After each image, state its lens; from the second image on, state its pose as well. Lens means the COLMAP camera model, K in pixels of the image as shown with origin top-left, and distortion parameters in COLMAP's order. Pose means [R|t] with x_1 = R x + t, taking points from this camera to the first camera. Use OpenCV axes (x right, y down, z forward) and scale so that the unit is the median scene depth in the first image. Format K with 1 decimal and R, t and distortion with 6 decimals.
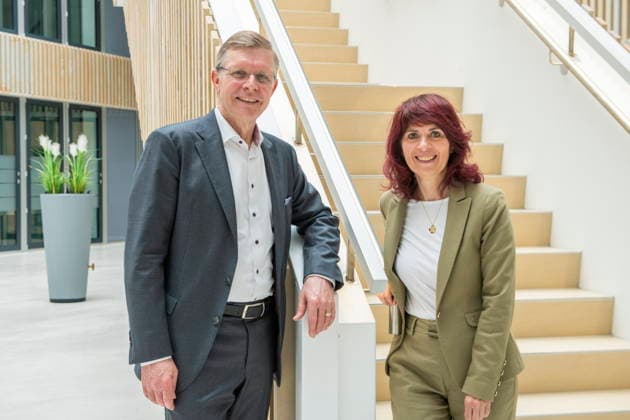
lens RADIAL K [[962.3, 0, 341.9], [0, 962.3, 209.7], [0, 0, 1]] dist [0.010565, 0.122963]
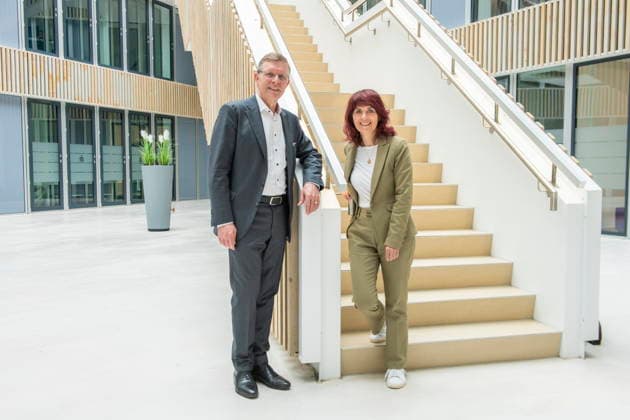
lens RADIAL K [[627.6, 0, 315.0], [0, 627.6, 210.0], [0, 0, 1]] dist [0.011989, 0.017596]
pose [[0.999864, 0.002060, -0.016356, 0.004807], [-0.001515, 0.999446, 0.033254, 0.050030], [0.016415, -0.033225, 0.999313, -0.159085]]
